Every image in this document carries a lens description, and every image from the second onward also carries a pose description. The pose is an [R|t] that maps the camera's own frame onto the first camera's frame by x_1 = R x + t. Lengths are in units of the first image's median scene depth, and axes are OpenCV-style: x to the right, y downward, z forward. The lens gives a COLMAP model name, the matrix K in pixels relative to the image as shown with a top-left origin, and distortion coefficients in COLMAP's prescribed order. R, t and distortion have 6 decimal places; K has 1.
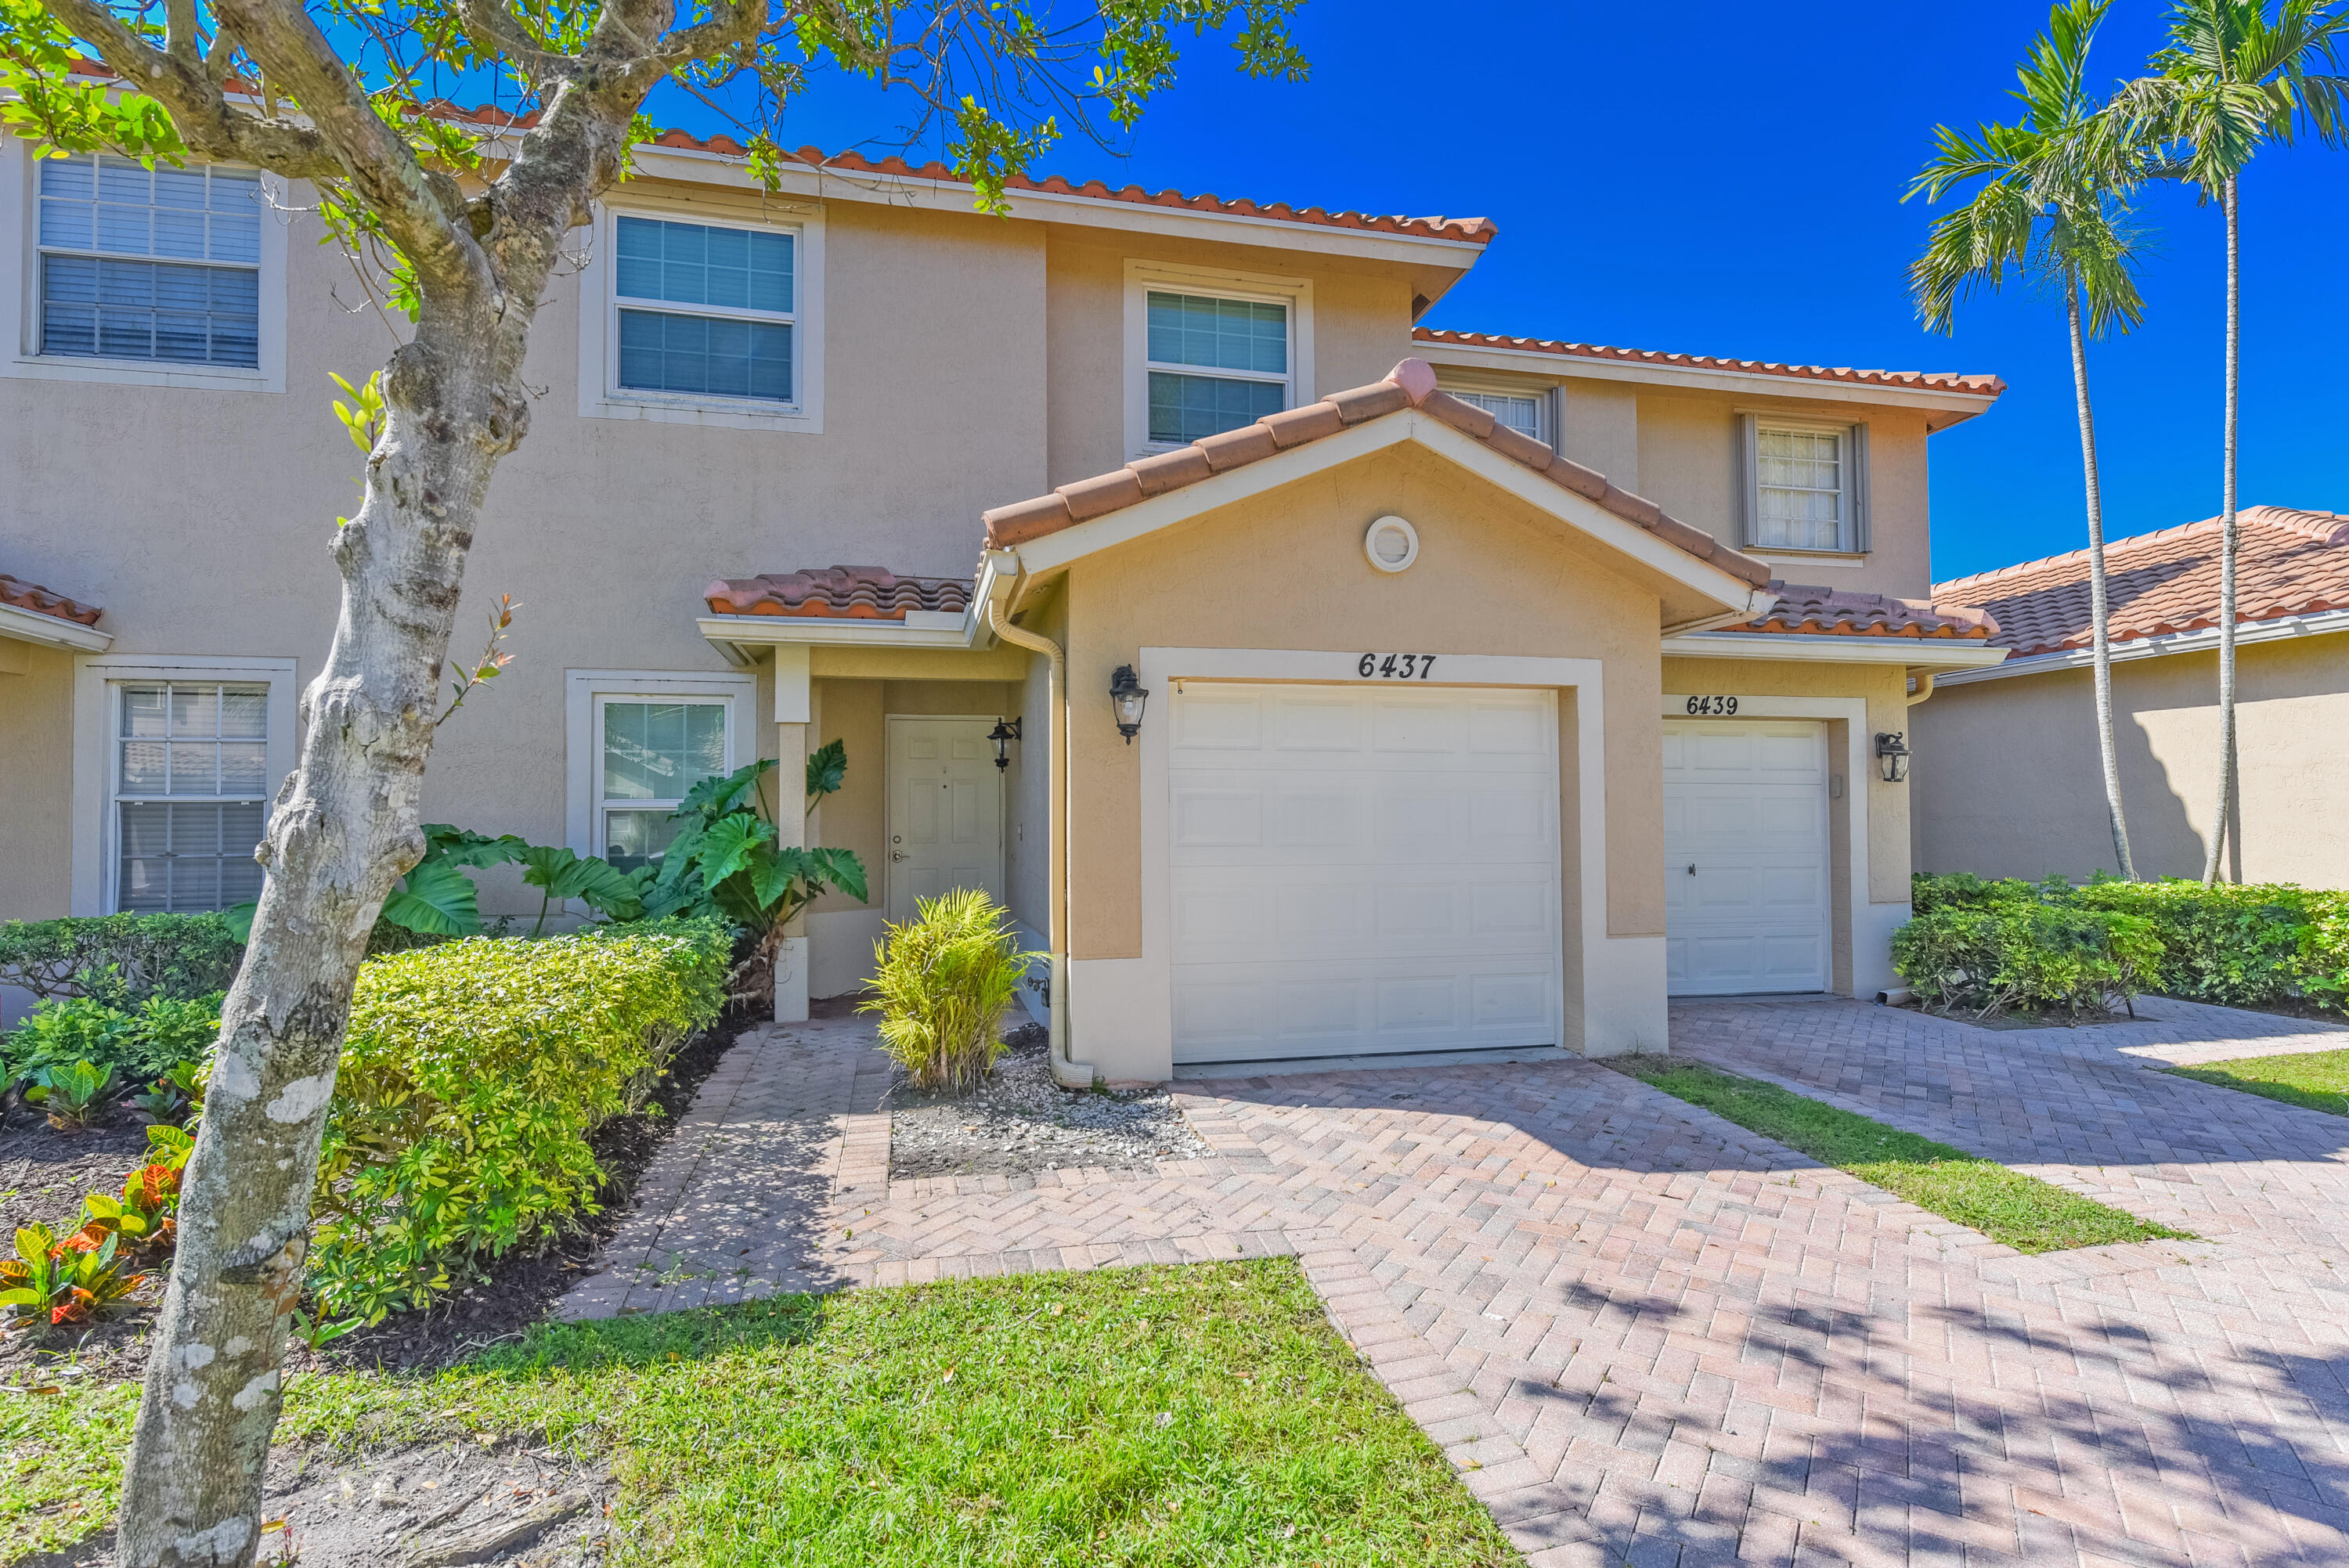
lens RADIAL K [[1213.8, 0, 1128.7], [0, 1213.8, 862.1], [0, 0, 1]] dist [0.006592, -0.003946]
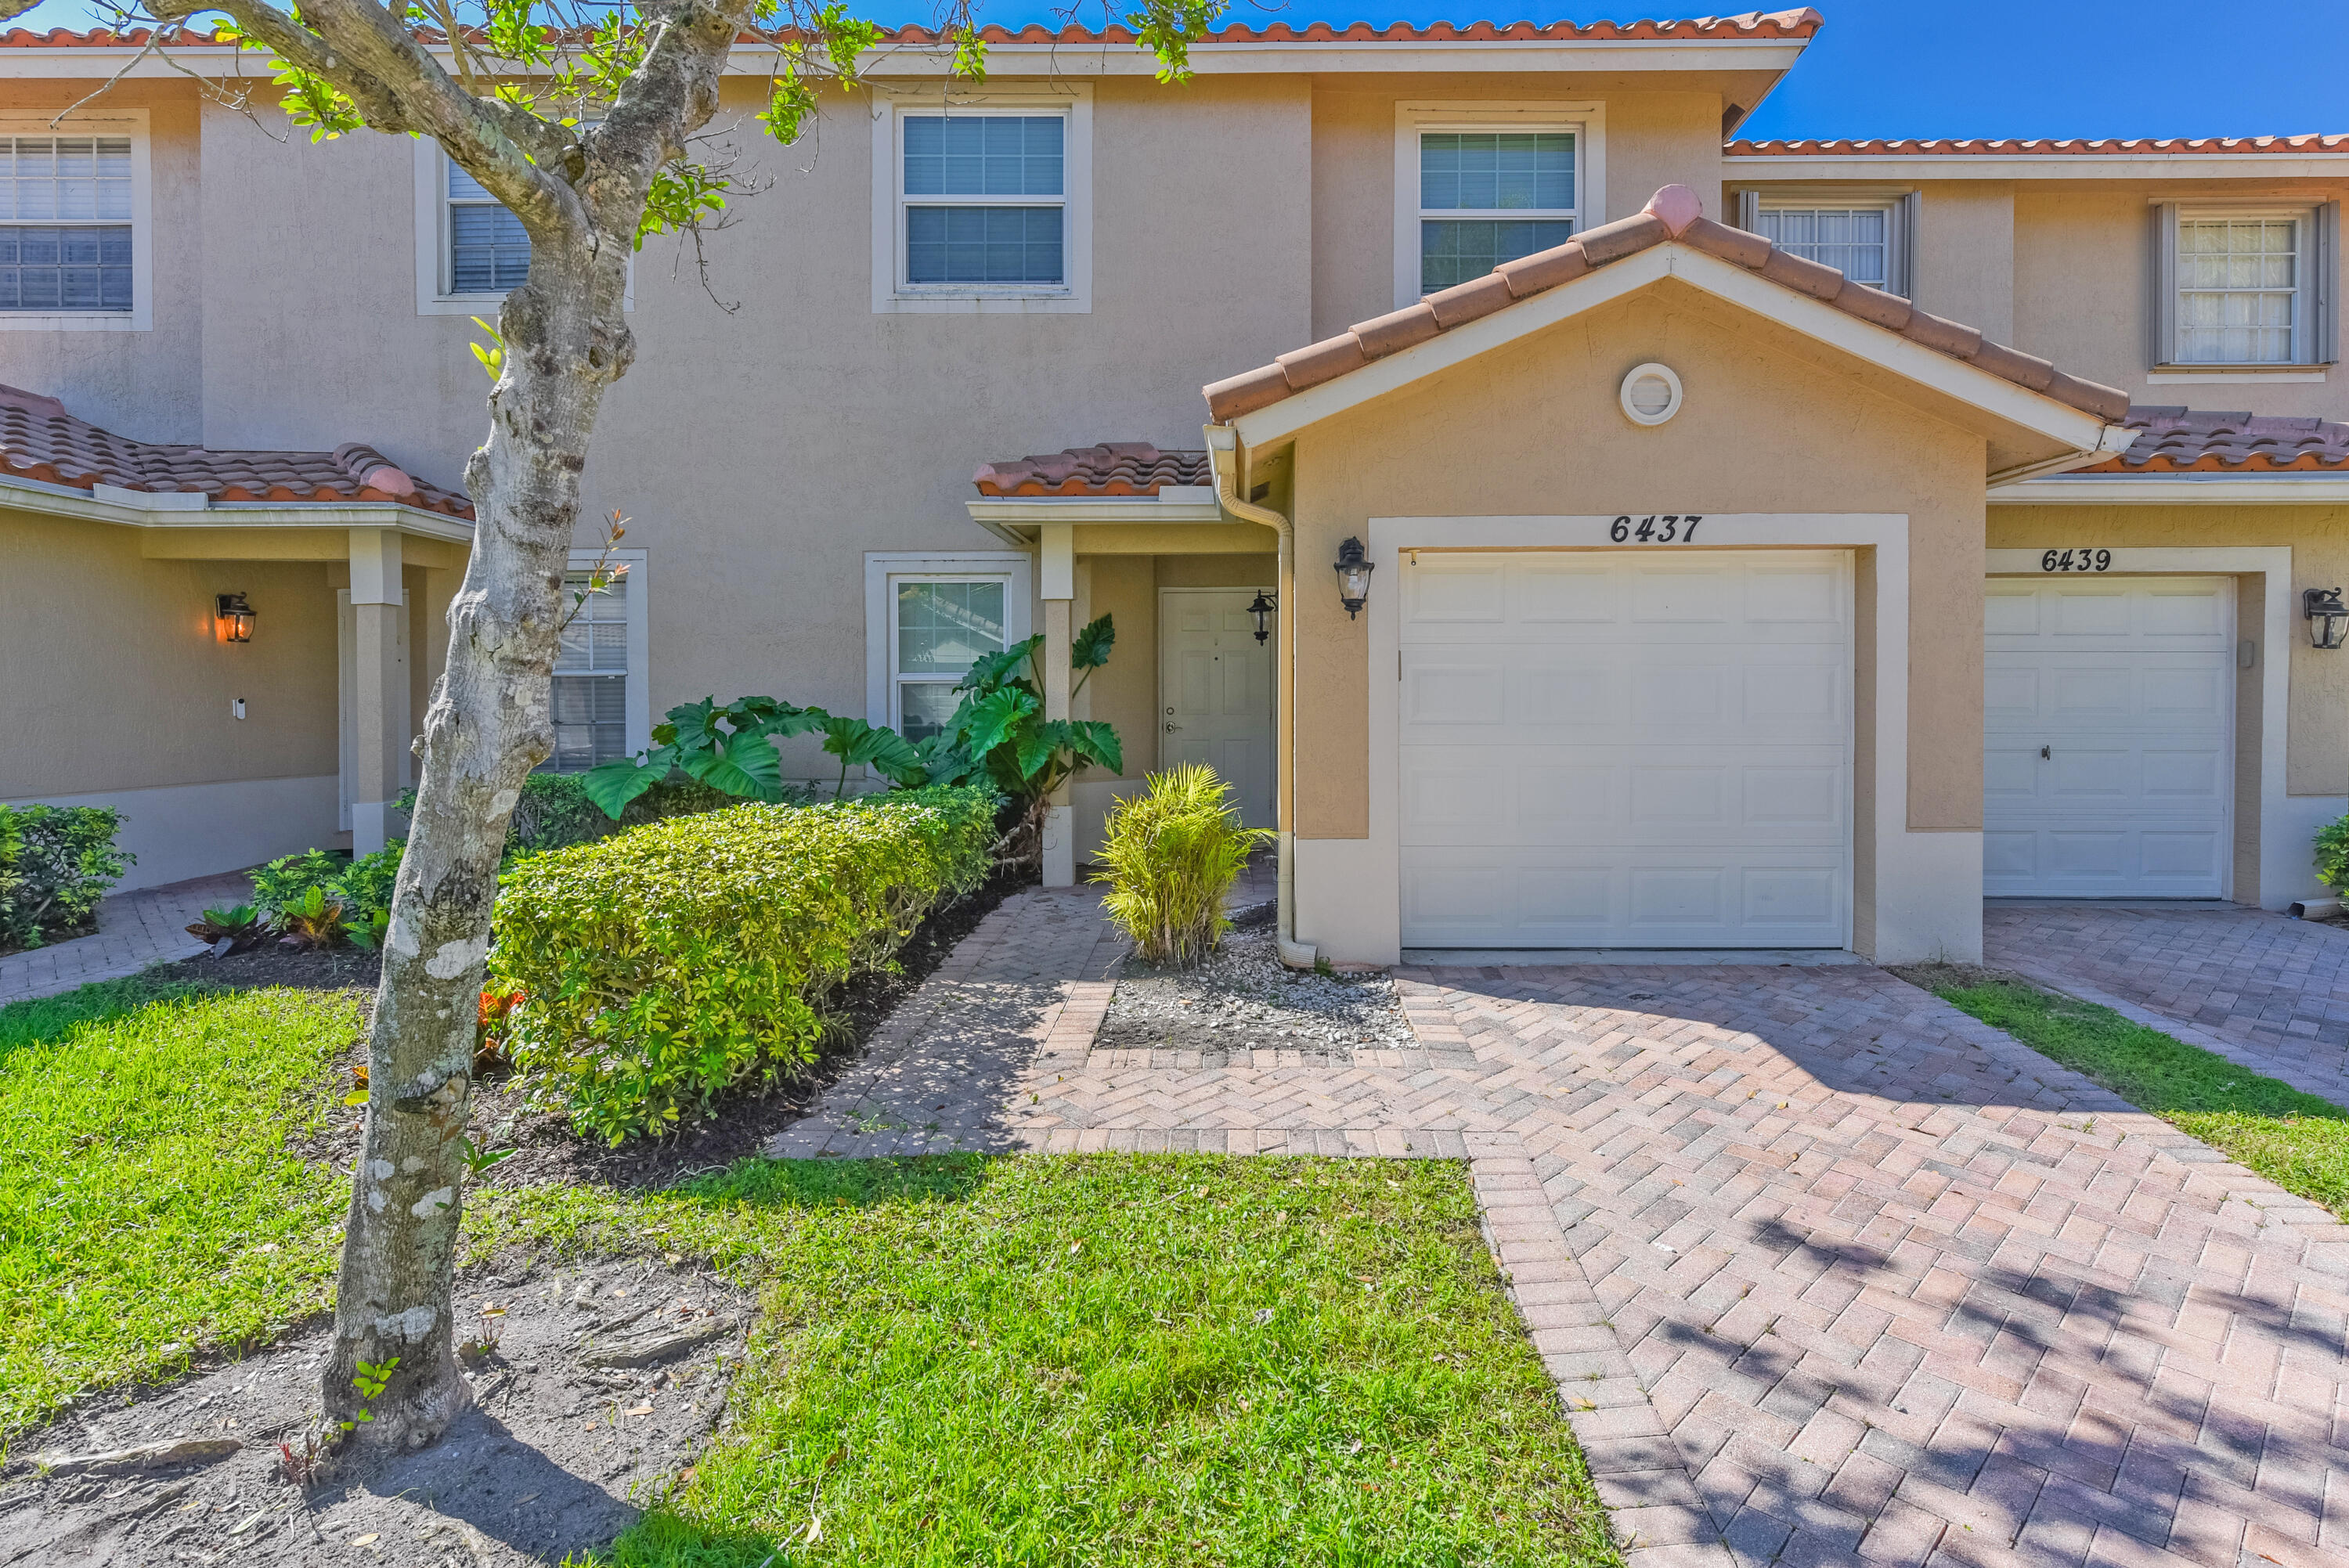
lens RADIAL K [[1213.8, 0, 1177.6], [0, 1213.8, 778.1], [0, 0, 1]] dist [0.006592, -0.003946]
pose [[0.970801, 0.017902, -0.239219, 0.114659], [-0.007433, 0.998978, 0.044592, -0.014699], [0.239773, -0.041512, 0.969941, 0.022827]]
